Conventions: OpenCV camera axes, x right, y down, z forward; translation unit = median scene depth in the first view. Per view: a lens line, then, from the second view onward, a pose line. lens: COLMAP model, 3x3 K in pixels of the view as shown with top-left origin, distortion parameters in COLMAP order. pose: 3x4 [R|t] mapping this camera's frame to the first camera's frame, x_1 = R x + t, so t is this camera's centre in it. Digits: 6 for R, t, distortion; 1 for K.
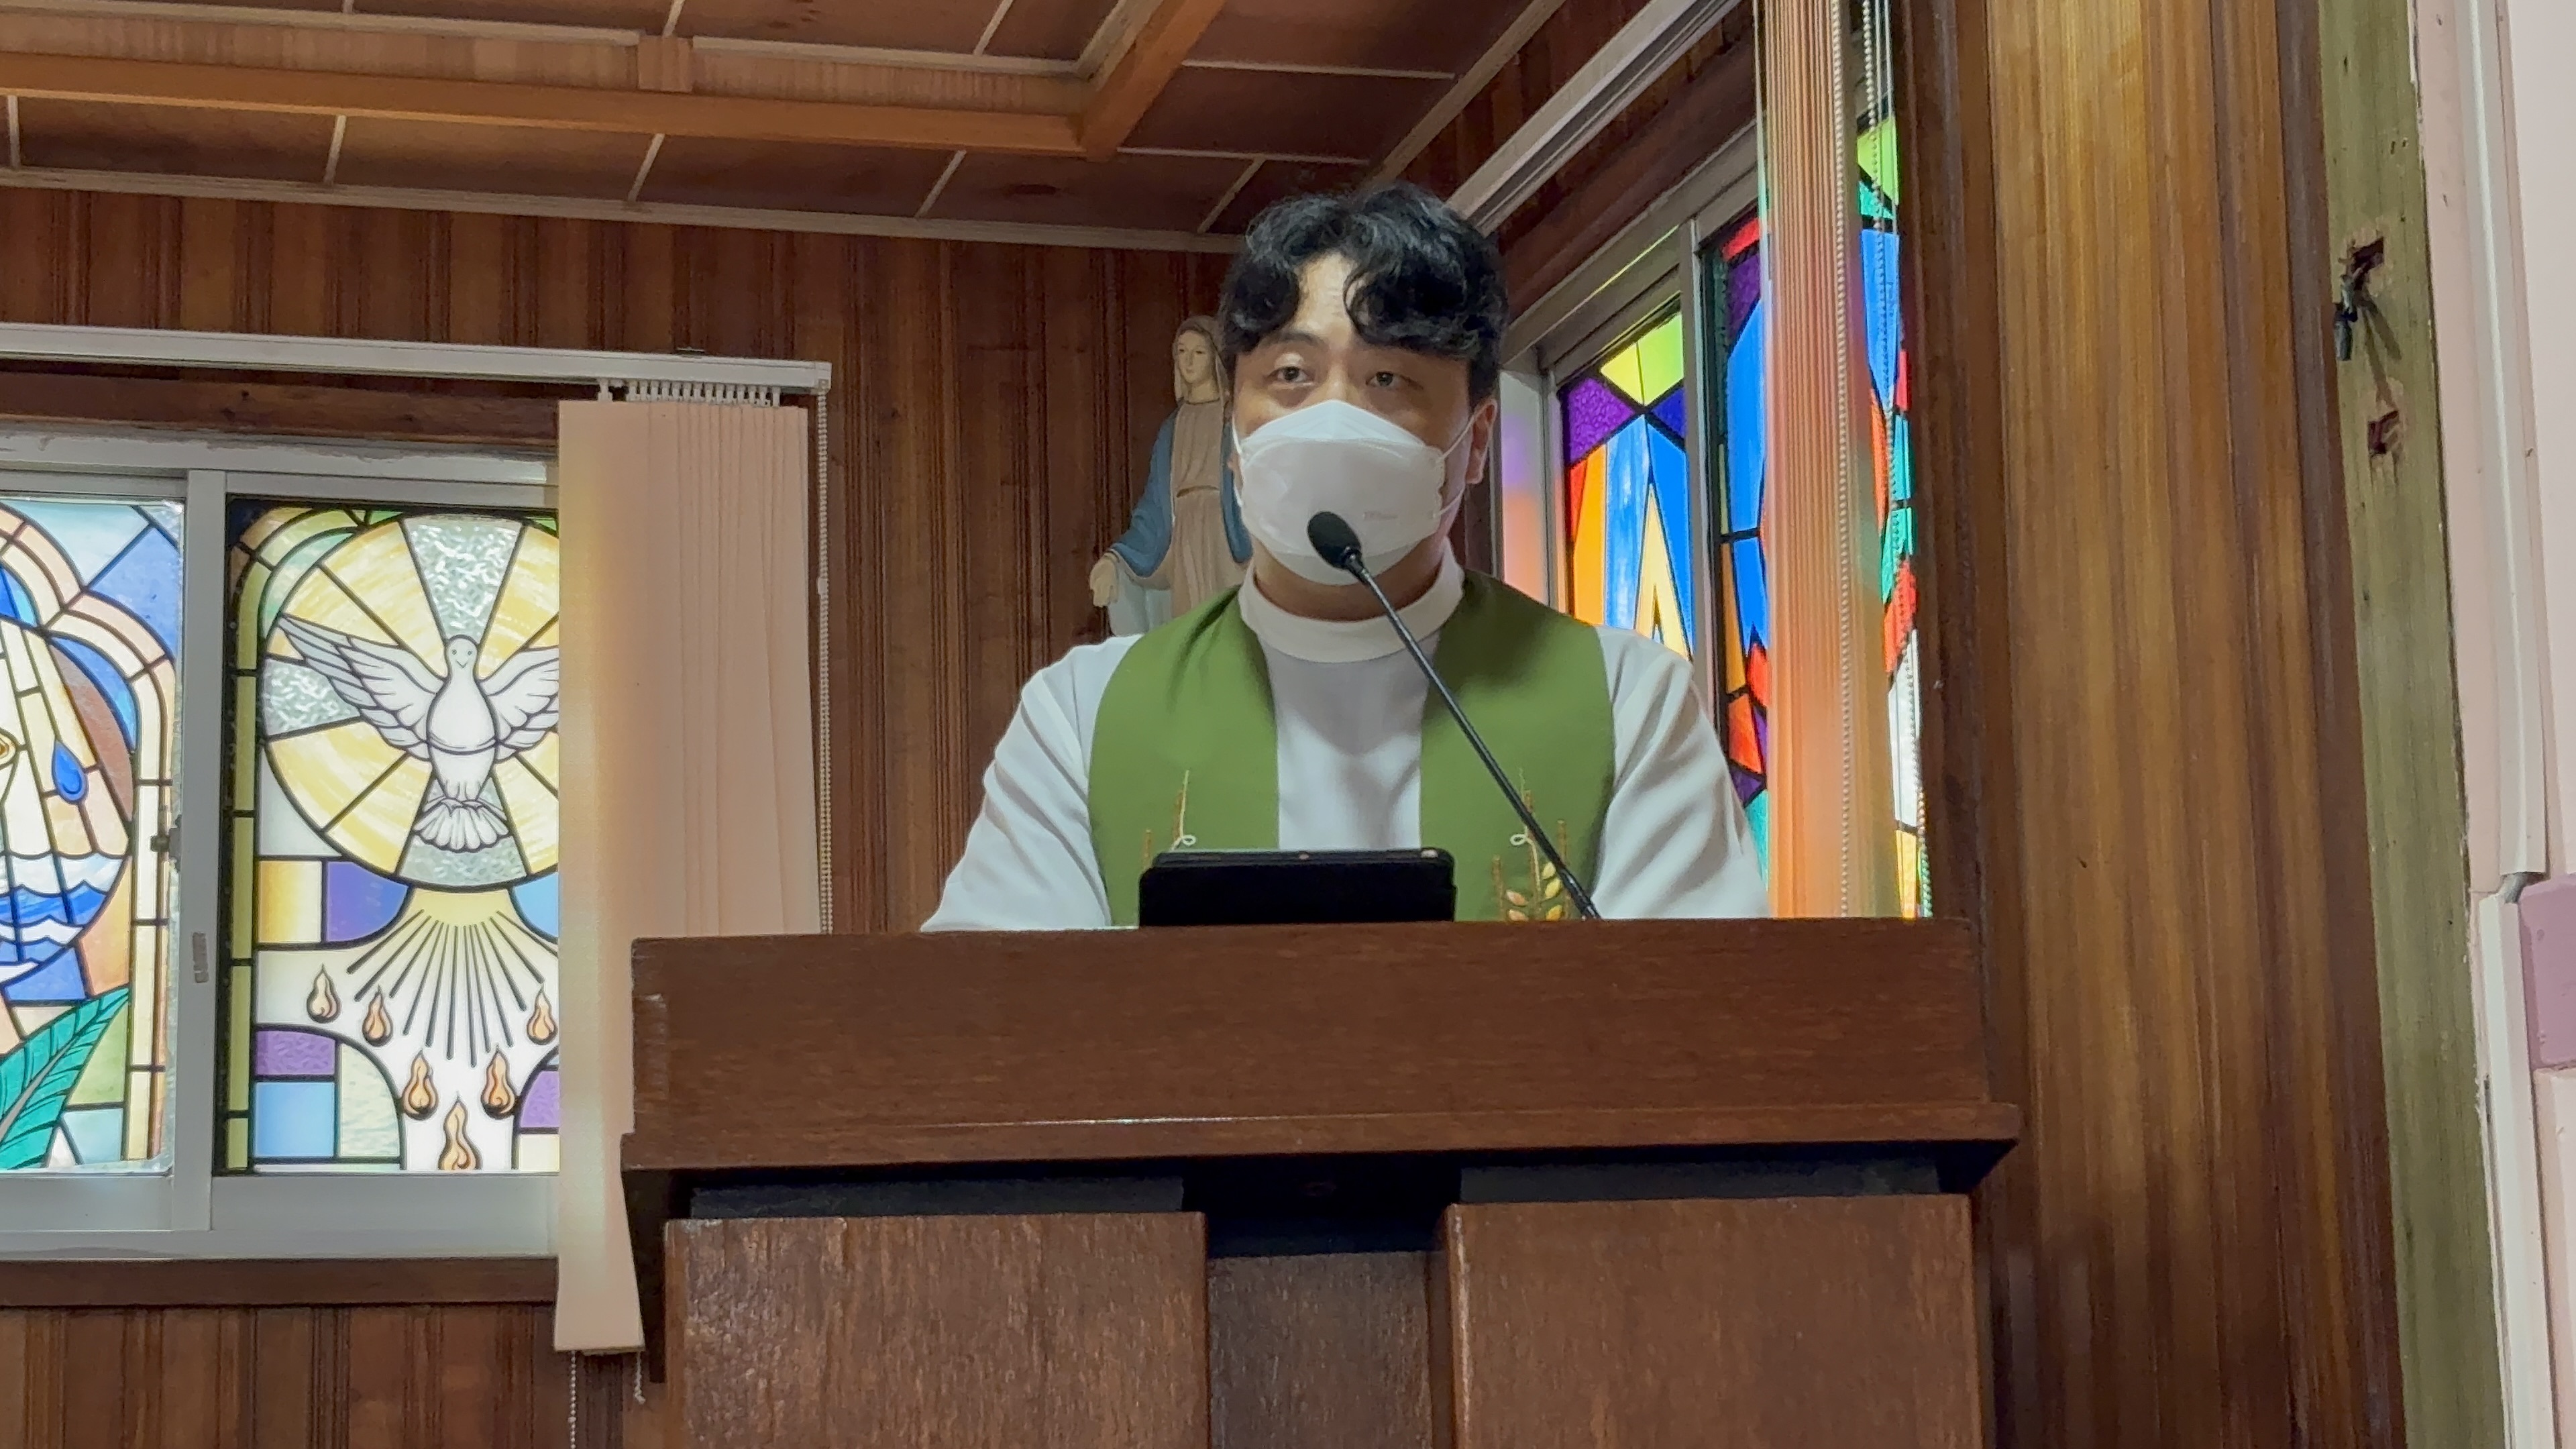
lens RADIAL K [[4680.9, 0, 1288.0], [0, 4680.9, 724.5], [0, 0, 1]] dist [0.295267, -1.743932]
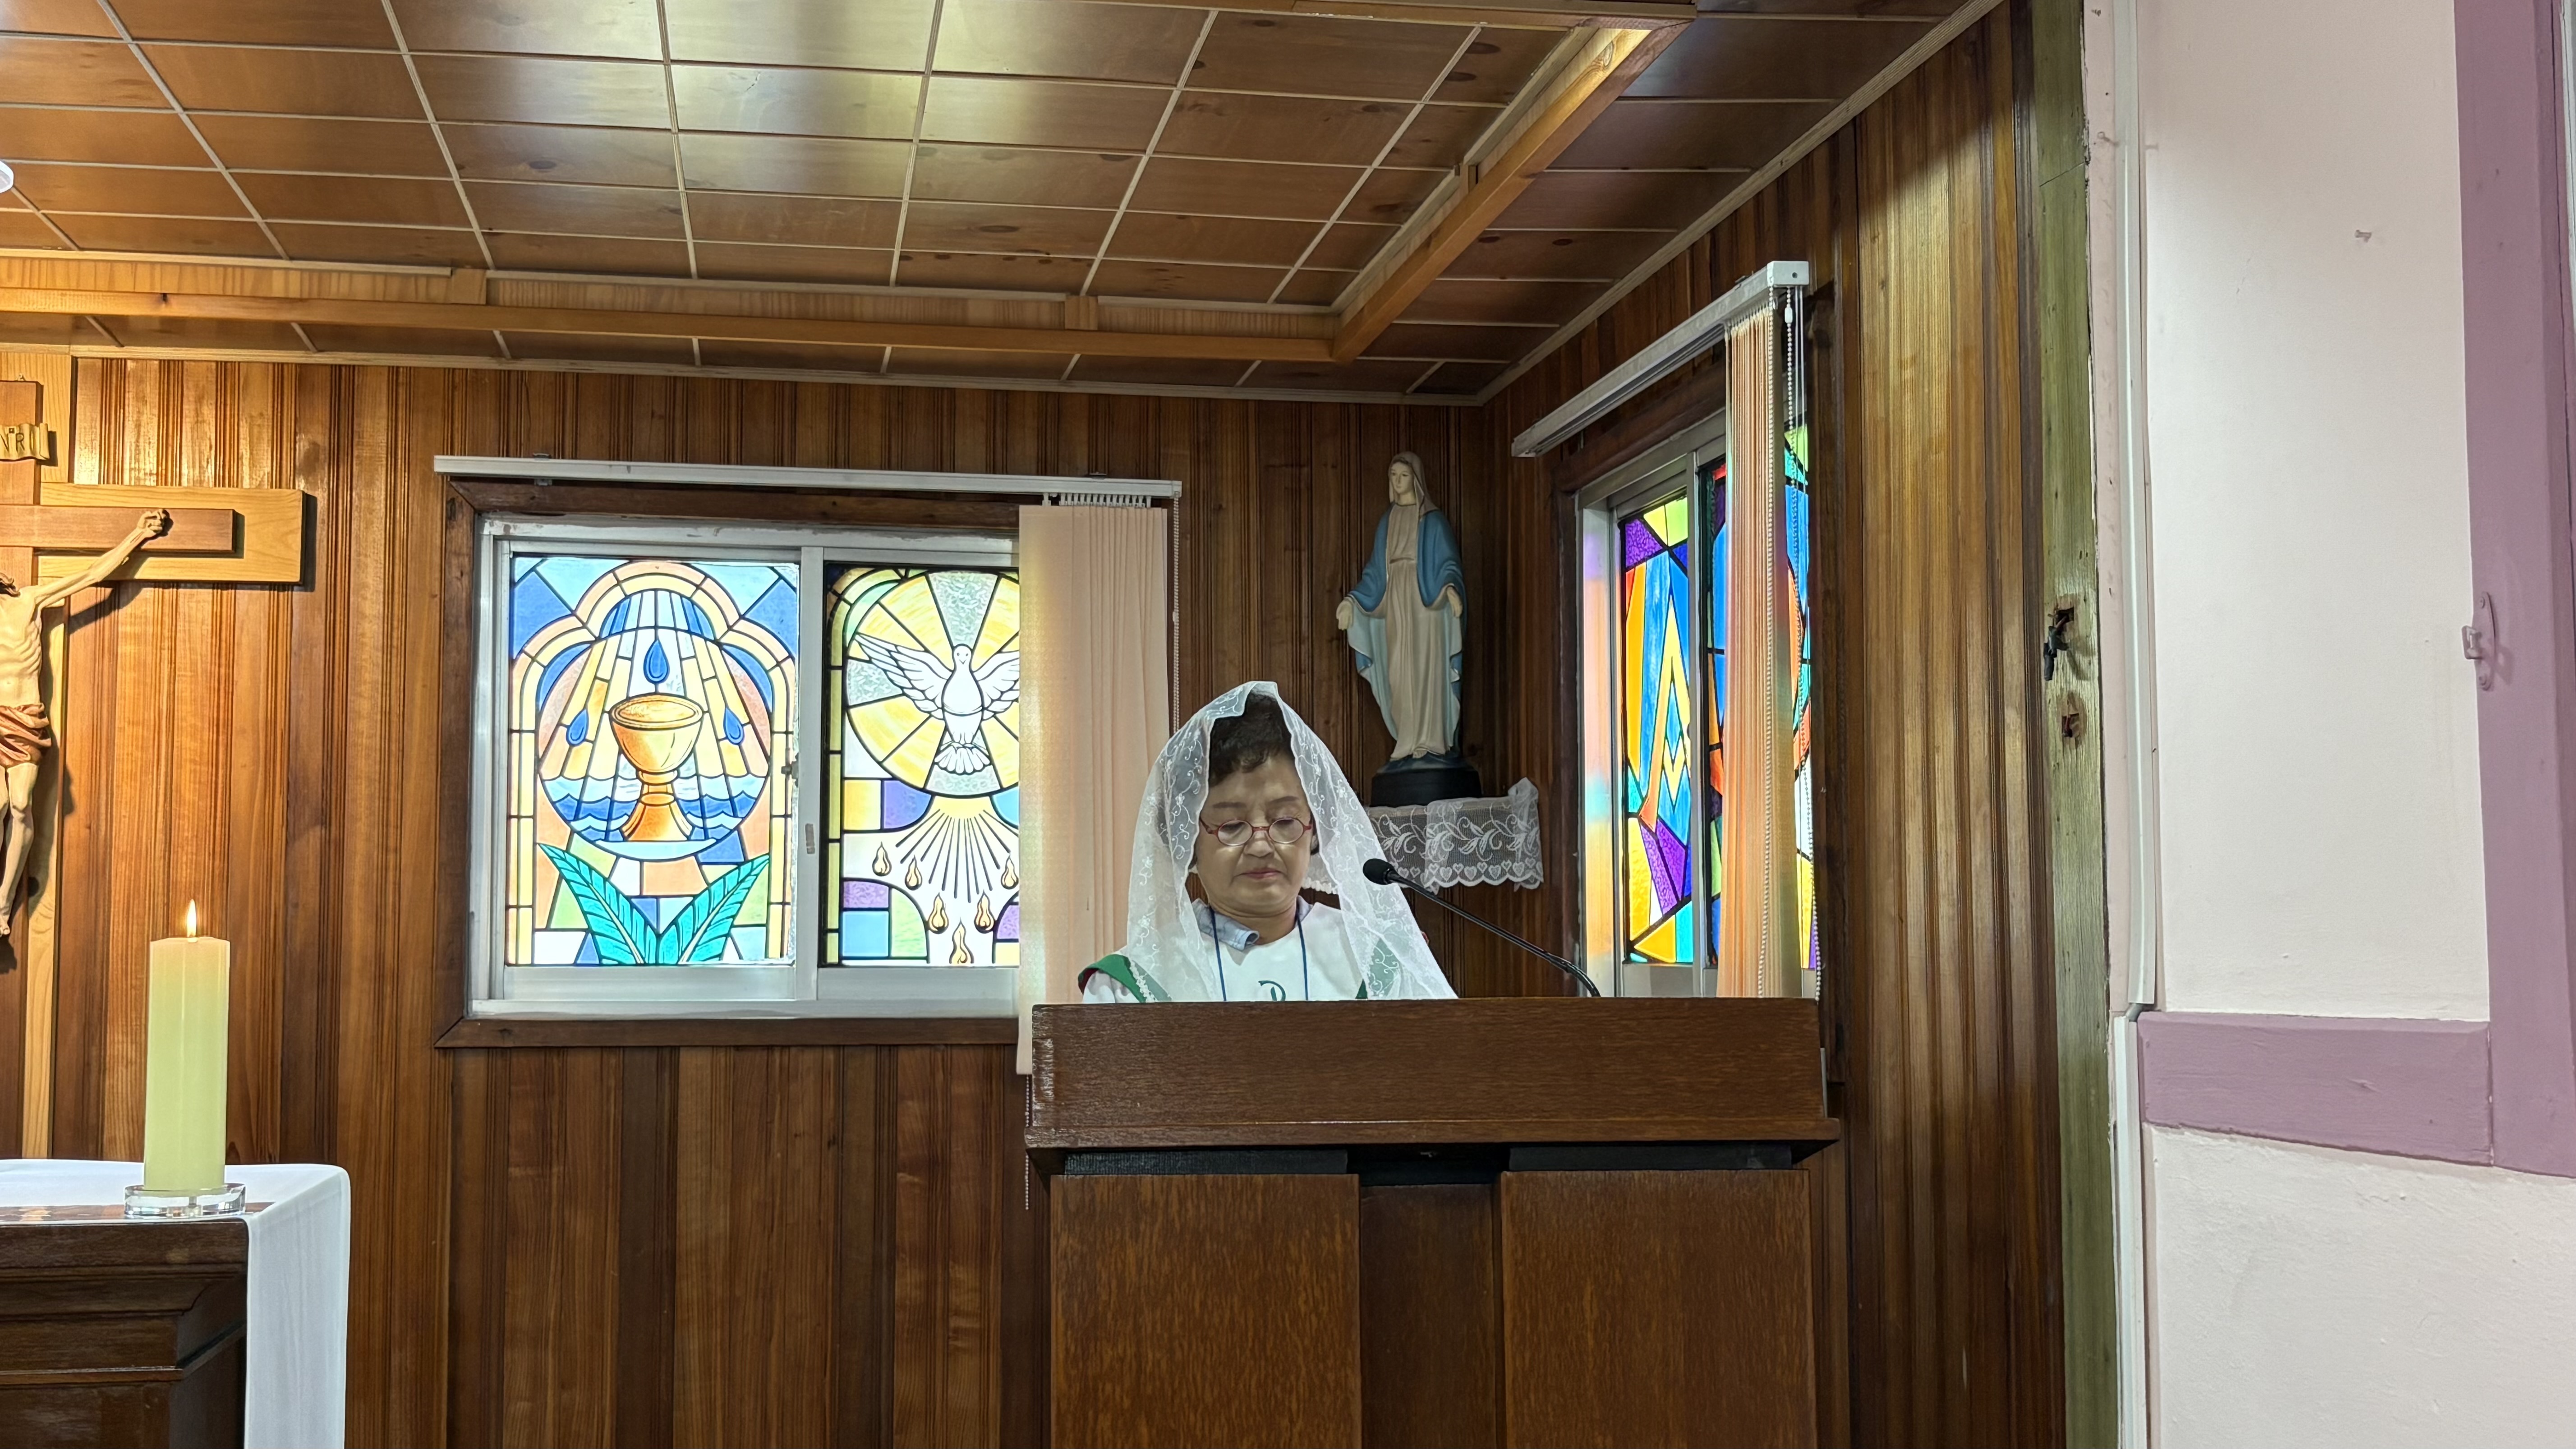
lens RADIAL K [[2957.2, 0, 1288.0], [0, 2957.2, 724.5], [0, 0, 1]] dist [0.155547, -0.493414]
pose [[0.997099, 0.013986, -0.074822, 0.019490], [-0.007187, 0.995882, 0.090379, -0.087783], [0.075778, -0.089579, 0.993093, -0.038664]]
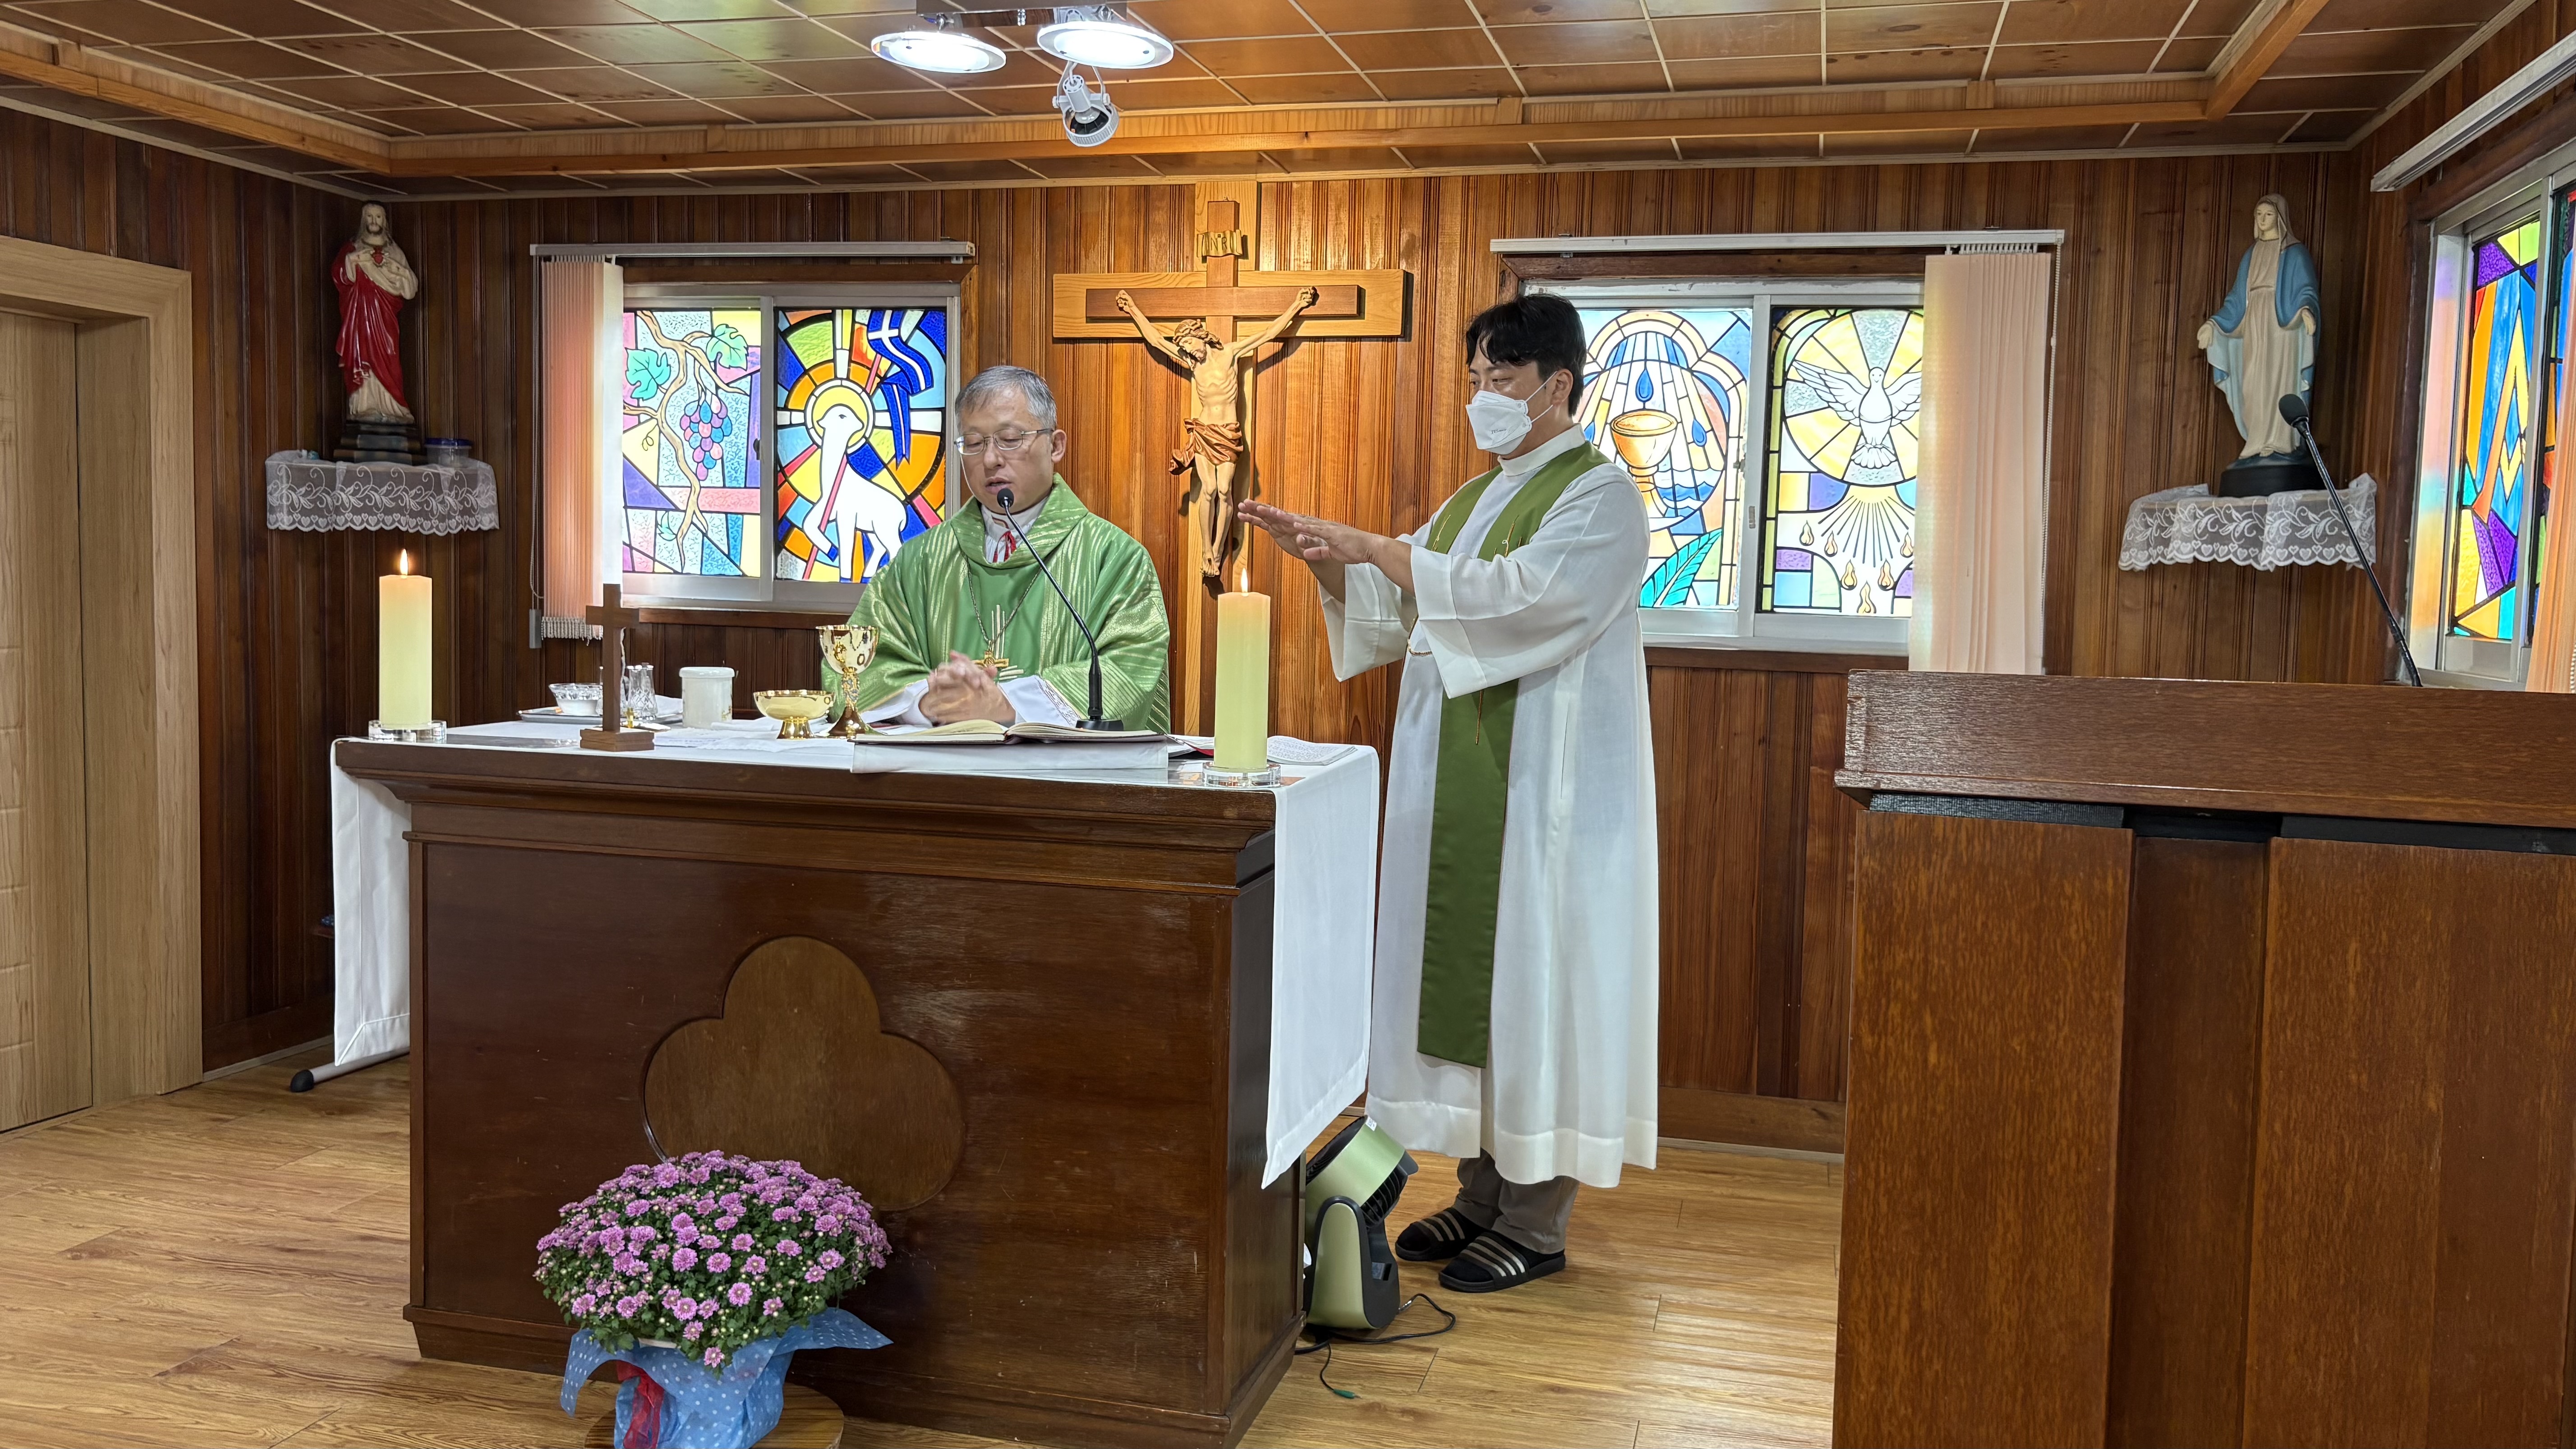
lens RADIAL K [[1950.3, 0, 1281.1], [0, 1950.3, 711.6], [0, 0, 1]] dist [0.031447, -0.036029]
pose [[0.870126, 0.079206, -0.486423, 0.037357], [0.038371, 0.973117, 0.227094, -0.081185], [0.491333, -0.216265, 0.843695, 0.072985]]
